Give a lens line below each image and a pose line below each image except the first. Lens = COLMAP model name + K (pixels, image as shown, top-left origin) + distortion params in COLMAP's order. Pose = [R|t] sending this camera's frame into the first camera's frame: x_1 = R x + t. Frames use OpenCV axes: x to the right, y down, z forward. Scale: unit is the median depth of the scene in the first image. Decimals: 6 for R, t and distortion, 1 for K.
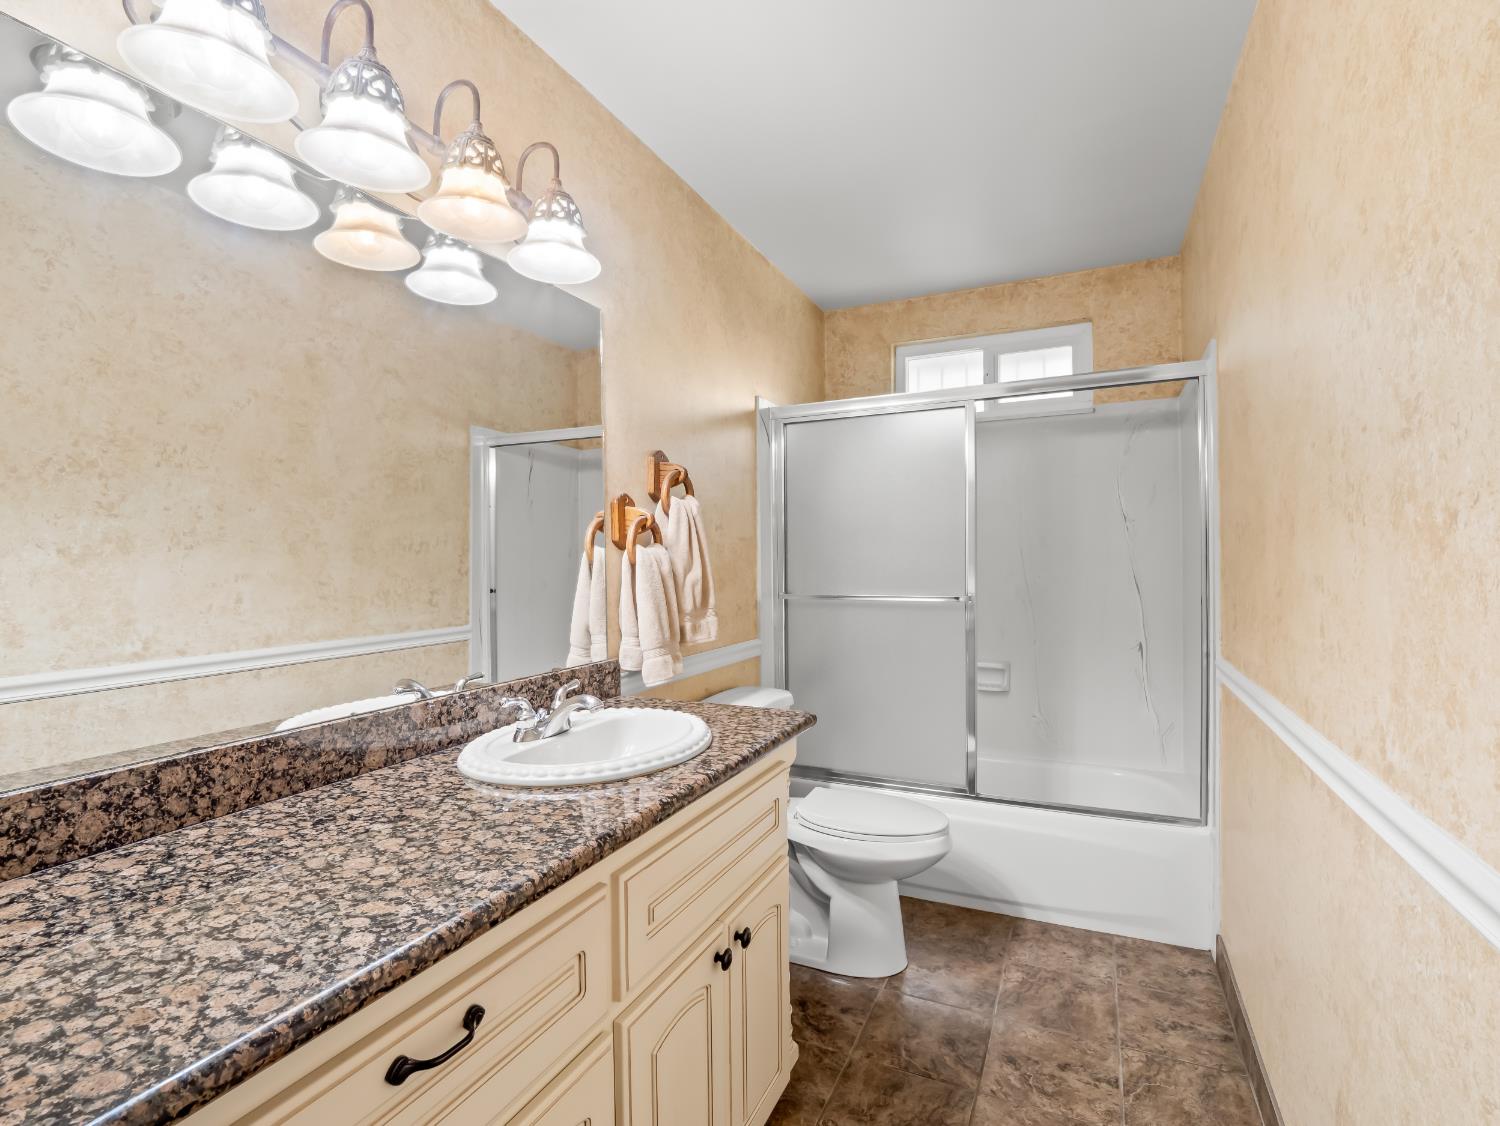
lens RADIAL K [[719.2, 0, 741.7], [0, 719.2, 562.4], [0, 0, 1]] dist [-0.025129, -0.000317]
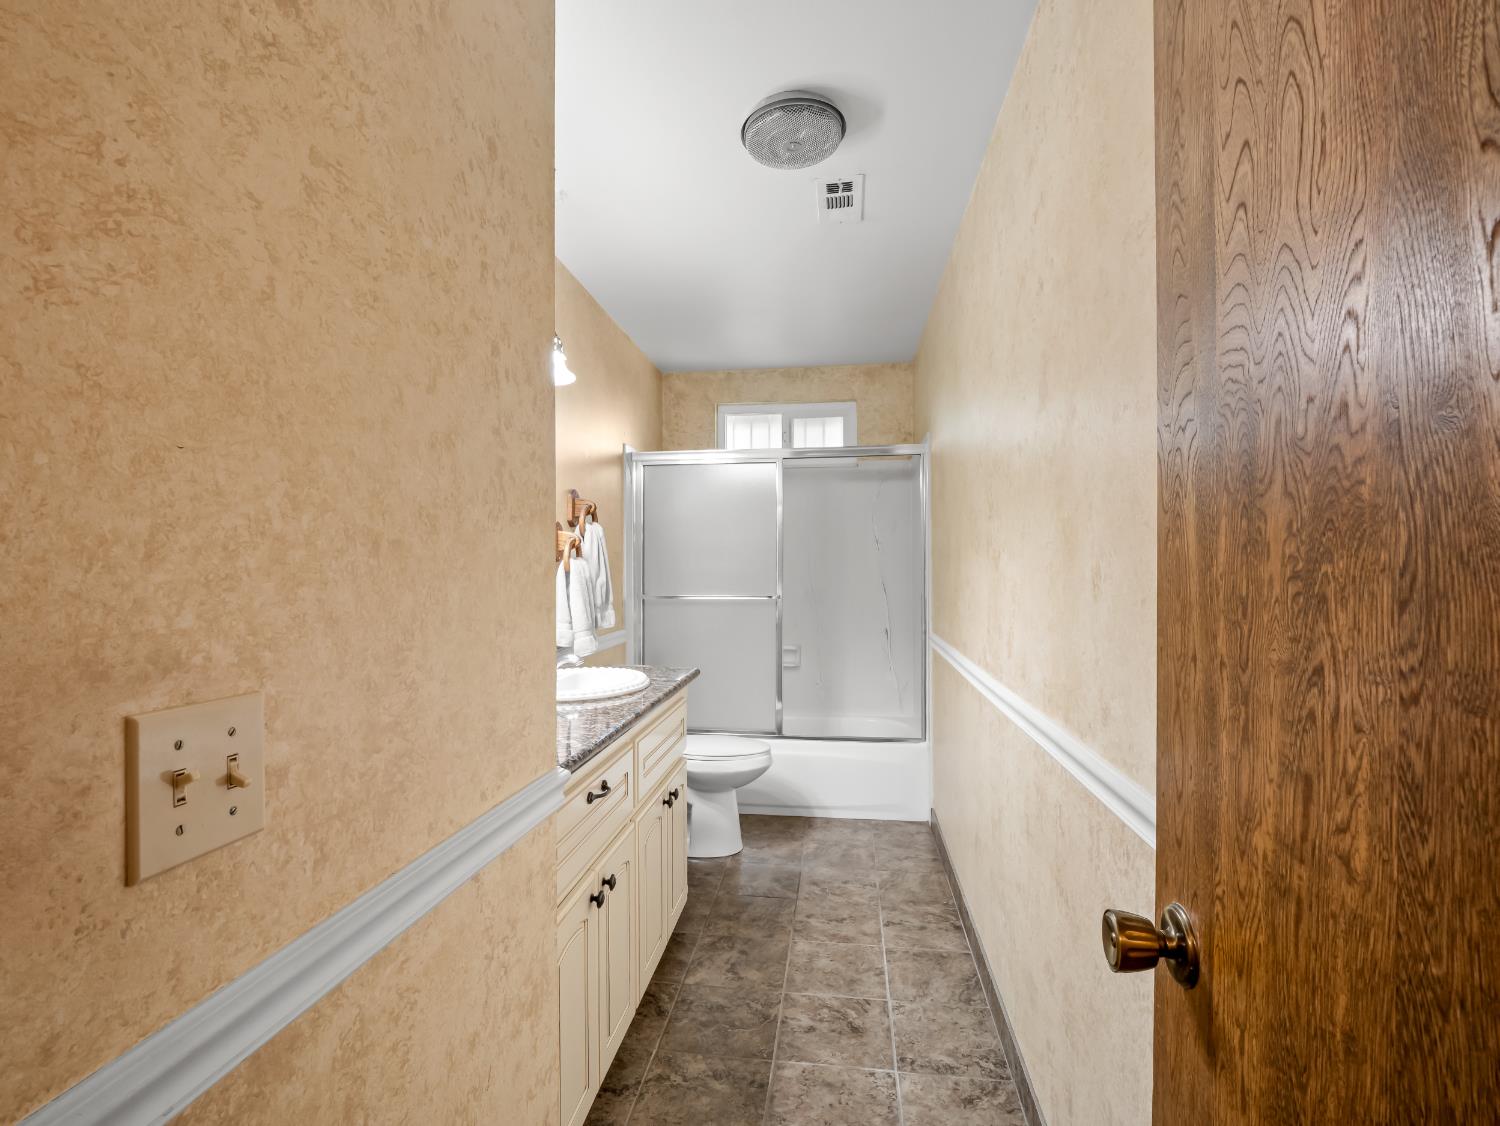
lens RADIAL K [[719.2, 0, 741.7], [0, 719.2, 562.4], [0, 0, 1]] dist [-0.025129, -0.000317]
pose [[0.952594, 0.007688, 0.304147, -0.225787], [-0.003920, 0.999908, -0.012997, 0.000685], [-0.304219, 0.011189, 0.952536, -0.410134]]
